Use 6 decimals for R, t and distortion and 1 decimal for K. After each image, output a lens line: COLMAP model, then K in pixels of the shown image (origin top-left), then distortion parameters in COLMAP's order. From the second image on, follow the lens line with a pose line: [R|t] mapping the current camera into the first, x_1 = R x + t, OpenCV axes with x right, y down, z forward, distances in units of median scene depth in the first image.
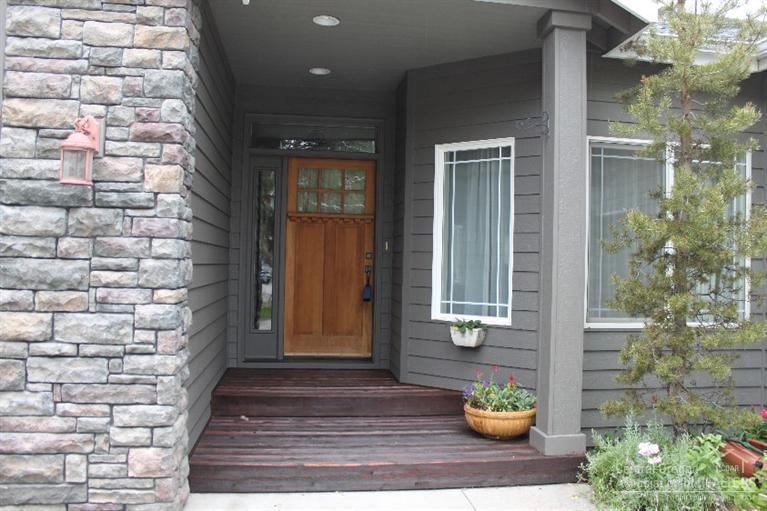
lens RADIAL K [[664.1, 0, 383.5], [0, 664.1, 255.5], [0, 0, 1]] dist [-0.080730, 0.002860]
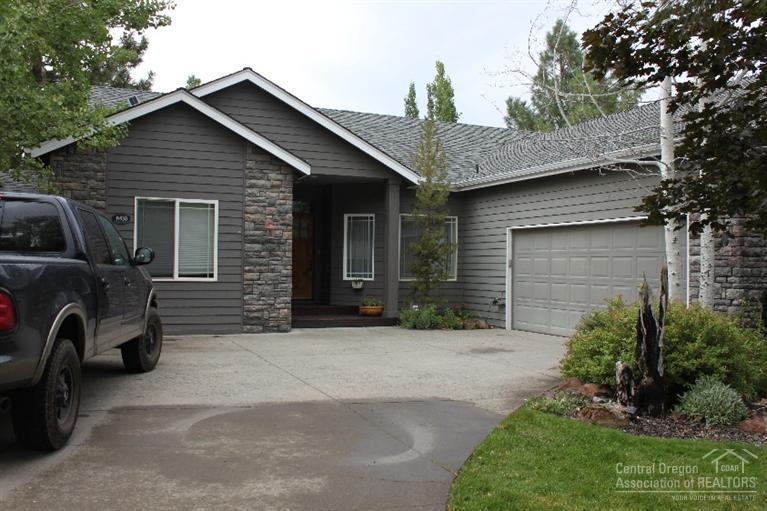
lens RADIAL K [[707.8, 0, 383.5], [0, 707.8, 255.5], [0, 0, 1]] dist [-0.008902, -0.004968]
pose [[0.964204, -0.007688, 0.265049, -0.763449], [0.007324, 0.999970, 0.002360, -0.009868], [-0.265060, -0.000335, 0.964232, -2.593426]]
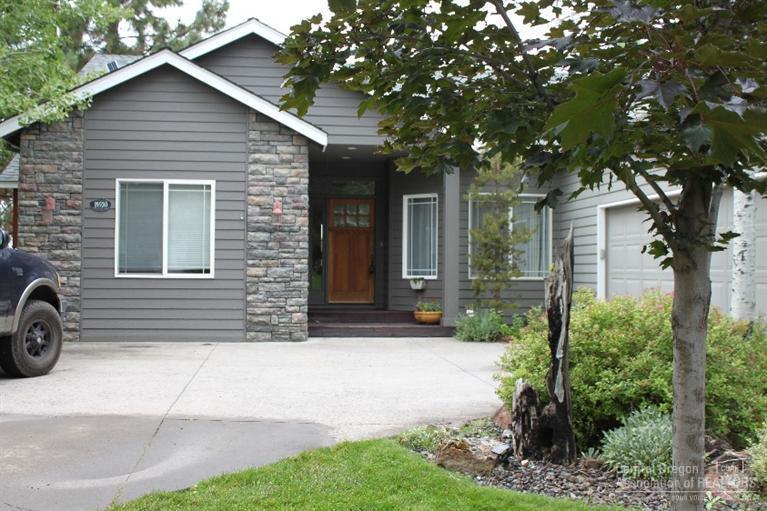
lens RADIAL K [[865.0, 0, 383.5], [0, 865.0, 255.5], [0, 0, 1]] dist [-0.000248, -0.009680]
pose [[0.999828, -0.016412, -0.008690, 0.054560], [0.016367, 0.999852, -0.005270, 0.054203], [0.008775, 0.005127, 0.999948, -2.540164]]
